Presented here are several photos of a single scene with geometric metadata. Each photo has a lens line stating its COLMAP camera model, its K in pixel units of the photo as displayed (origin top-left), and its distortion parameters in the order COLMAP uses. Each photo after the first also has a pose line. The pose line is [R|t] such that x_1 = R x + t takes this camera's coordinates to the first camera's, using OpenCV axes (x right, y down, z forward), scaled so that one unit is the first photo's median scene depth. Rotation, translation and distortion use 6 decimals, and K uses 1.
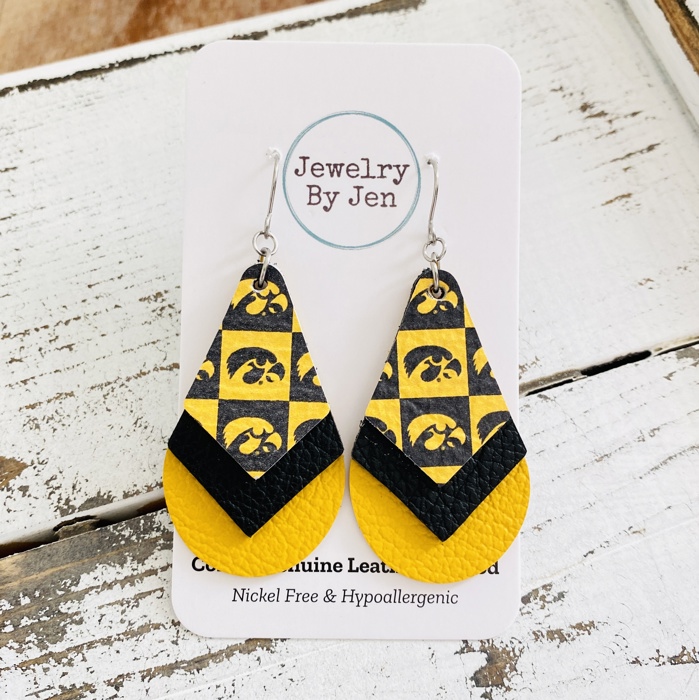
lens RADIAL K [[812.9, 0, 351.9], [0, 812.9, 351.9], [0, 0, 1]] dist [-0.014079, -0.068333]
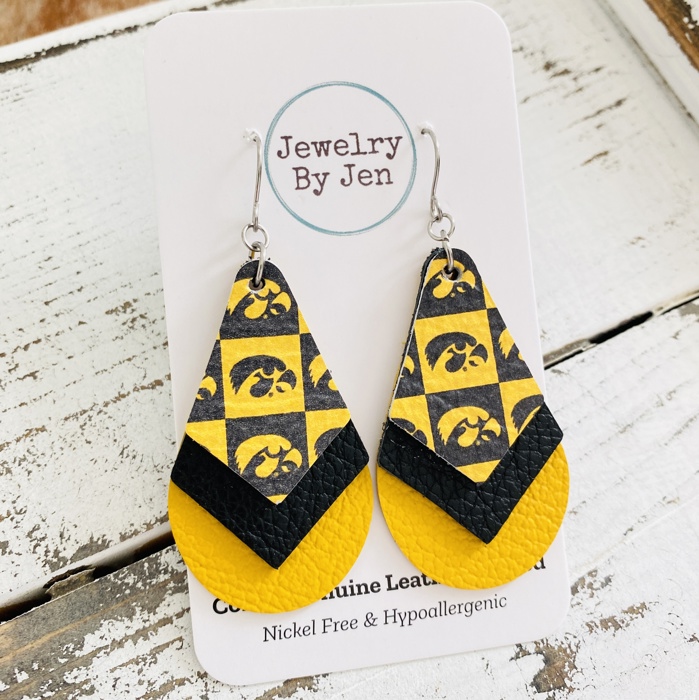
lens RADIAL K [[776.8, 0, 343.1], [0, 776.8, 330.8], [0, 0, 1]] dist [-0.084563, 0.084555]
pose [[0.987436, -0.105315, 0.117805, -0.122516], [0.104266, 0.994436, 0.015044, -0.034636], [-0.118734, -0.002572, 0.992923, 0.151483]]
